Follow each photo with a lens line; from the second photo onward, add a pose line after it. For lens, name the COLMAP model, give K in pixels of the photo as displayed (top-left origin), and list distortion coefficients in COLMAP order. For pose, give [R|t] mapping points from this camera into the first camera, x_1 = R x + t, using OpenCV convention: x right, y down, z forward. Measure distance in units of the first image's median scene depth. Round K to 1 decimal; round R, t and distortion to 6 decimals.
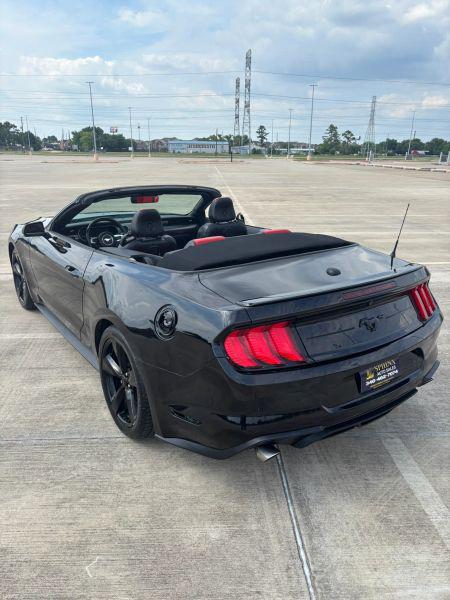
lens RADIAL K [[461.3, 0, 224.3], [0, 461.3, 301.3], [0, 0, 1]] dist [0.054100, -0.065543]
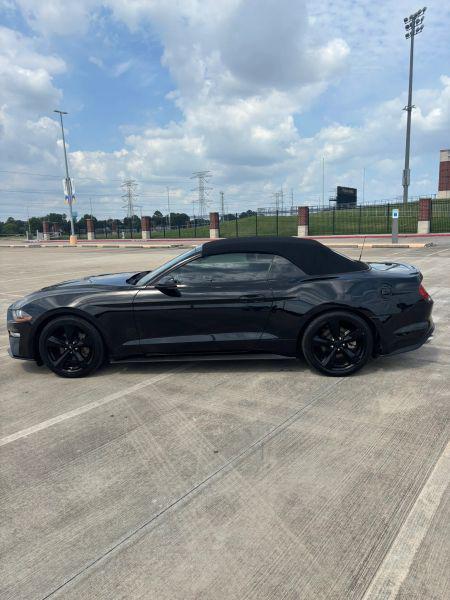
lens RADIAL K [[461.3, 0, 228.6], [0, 461.3, 297.7], [0, 0, 1]] dist [0.054100, -0.065543]
pose [[0.618832, -0.148125, 0.771431, -1.858195], [0.277844, 0.959851, -0.038579, -0.038341], [-0.734745, 0.238211, 0.635142, 0.188653]]
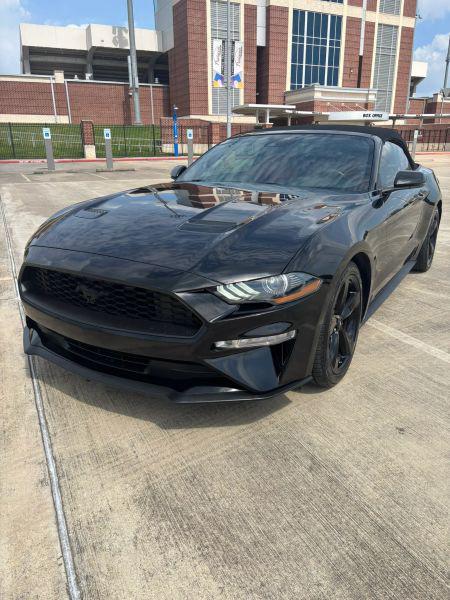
lens RADIAL K [[461.3, 0, 225.6], [0, 461.3, 299.6], [0, 0, 1]] dist [0.054100, -0.065543]
pose [[-0.416406, -0.288328, 0.862249, -1.543089], [0.289607, 0.856917, 0.426405, -0.616841], [-0.861820, 0.427271, -0.273323, 2.354691]]
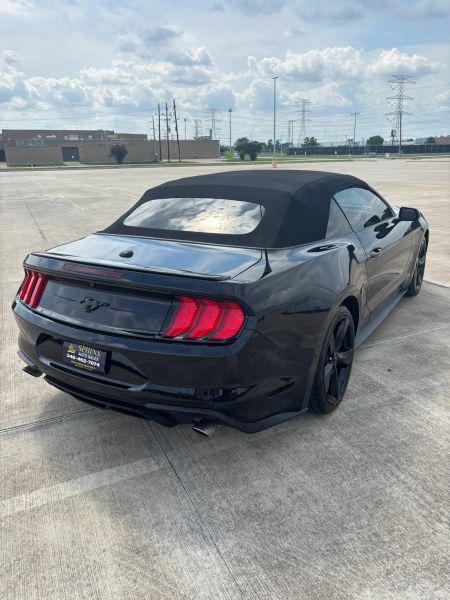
lens RADIAL K [[461.3, 0, 222.8], [0, 461.3, 305.9], [0, 0, 1]] dist [0.054100, -0.065543]
pose [[0.373600, 0.273068, -0.886486, 1.174379], [-0.266063, 0.947076, 0.179602, -0.184696], [0.888613, 0.168762, 0.426481, 0.742153]]
